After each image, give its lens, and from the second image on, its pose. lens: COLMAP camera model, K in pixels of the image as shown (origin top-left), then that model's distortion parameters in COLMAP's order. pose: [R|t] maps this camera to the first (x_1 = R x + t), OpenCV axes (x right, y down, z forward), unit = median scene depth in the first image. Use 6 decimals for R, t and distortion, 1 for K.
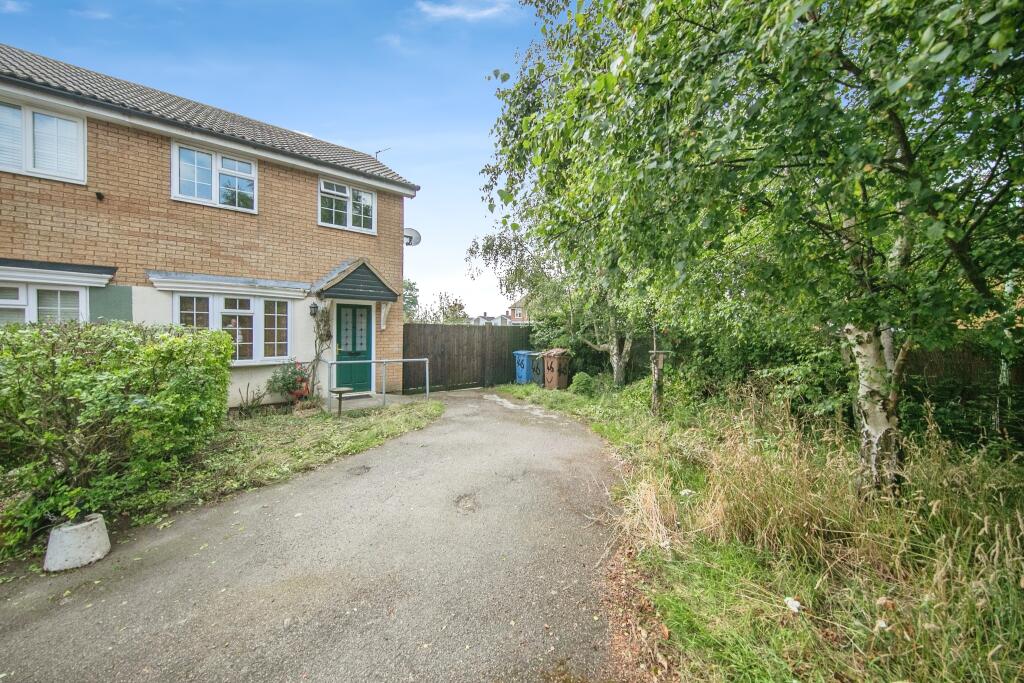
lens RADIAL K [[350.5, 0, 512.0], [0, 350.5, 341.5], [0, 0, 1]] dist [0.008817, -0.005517]
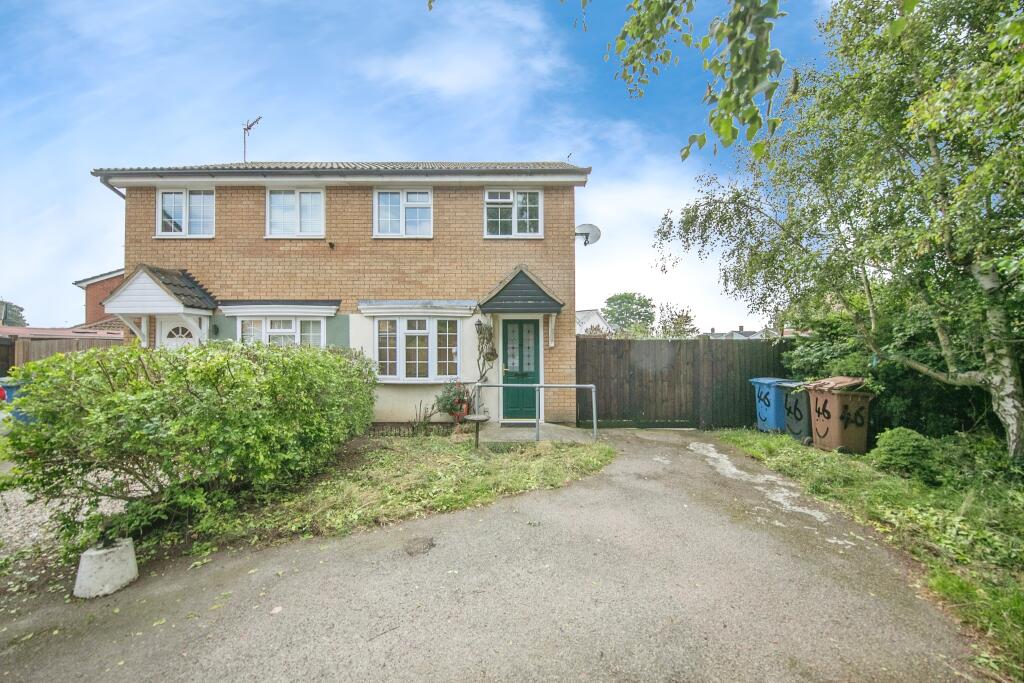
lens RADIAL K [[350.5, 0, 512.0], [0, 350.5, 341.5], [0, 0, 1]] dist [0.008817, -0.005517]
pose [[0.784948, -0.025038, -0.619055, 0.084984], [-0.008584, 0.998648, -0.051275, -0.003720], [0.619502, 0.045562, 0.783672, 0.296165]]
